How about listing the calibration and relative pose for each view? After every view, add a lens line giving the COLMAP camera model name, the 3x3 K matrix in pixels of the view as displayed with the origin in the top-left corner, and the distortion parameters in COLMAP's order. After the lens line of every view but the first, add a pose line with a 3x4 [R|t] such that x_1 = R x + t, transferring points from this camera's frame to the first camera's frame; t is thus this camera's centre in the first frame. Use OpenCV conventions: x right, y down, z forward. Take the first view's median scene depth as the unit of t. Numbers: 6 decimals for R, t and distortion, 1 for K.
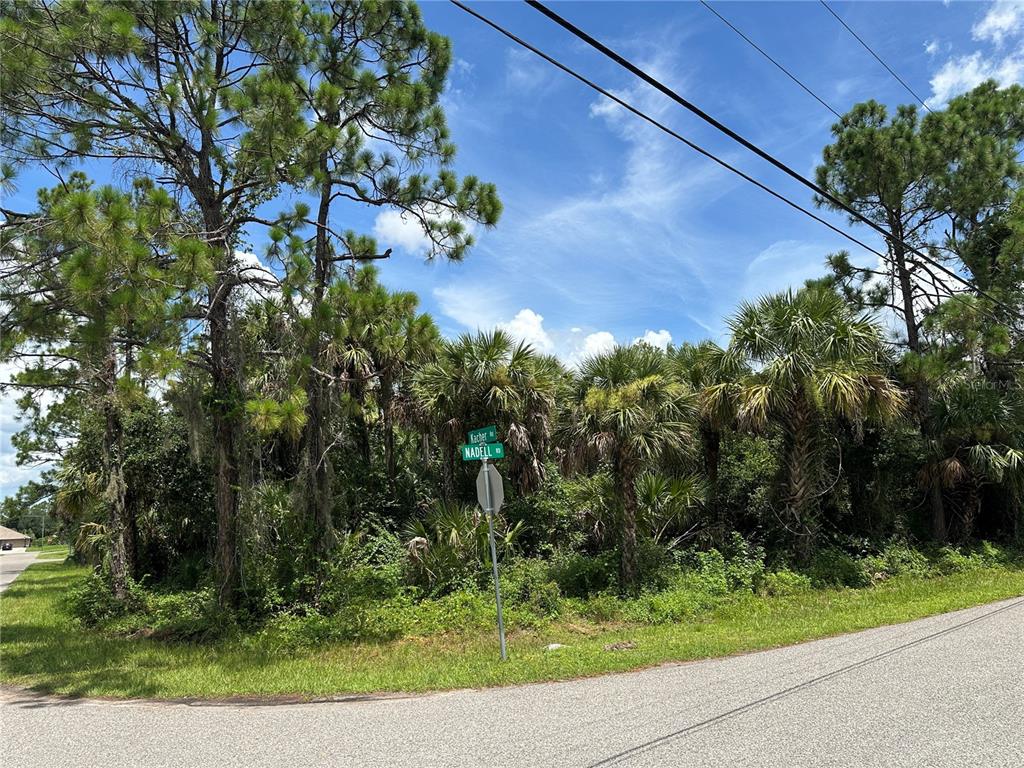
lens RADIAL K [[727.5, 0, 512.9], [0, 727.5, 376.4], [0, 0, 1]] dist [0.027791, -0.008057]
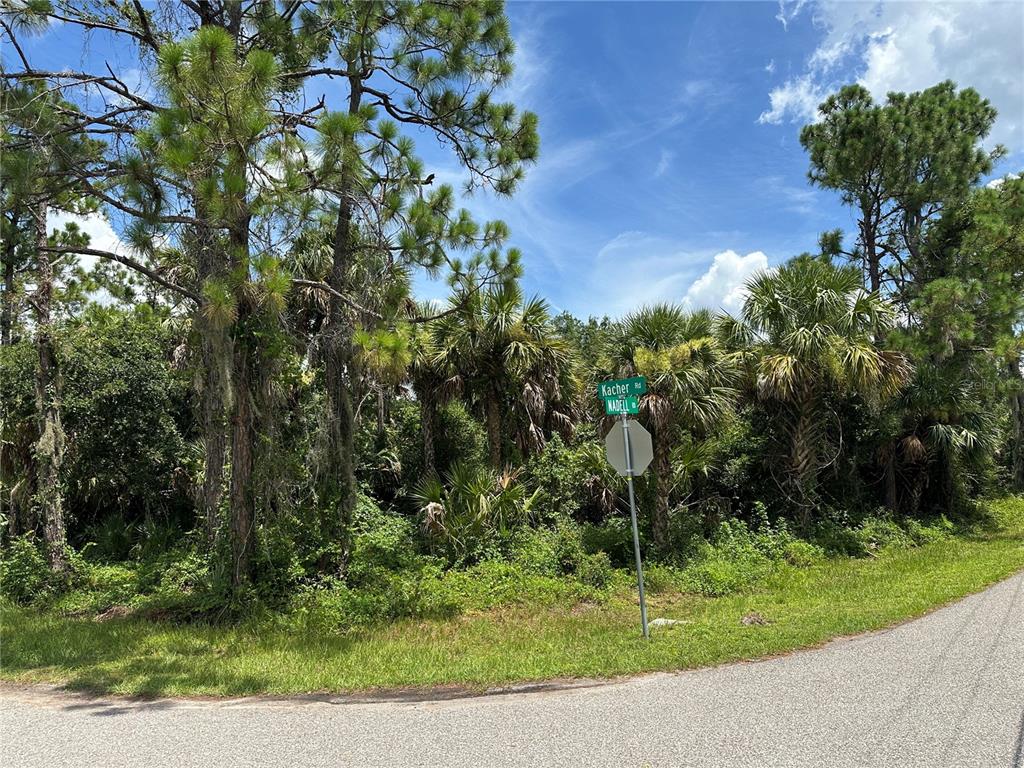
lens RADIAL K [[727.5, 0, 509.9], [0, 727.5, 385.3], [0, 0, 1]] dist [0.027791, -0.008057]
pose [[0.978320, 0.047031, 0.201689, -0.210751], [-0.056883, 0.997440, 0.043327, 0.029281], [-0.199135, -0.053860, 0.978491, 0.100094]]
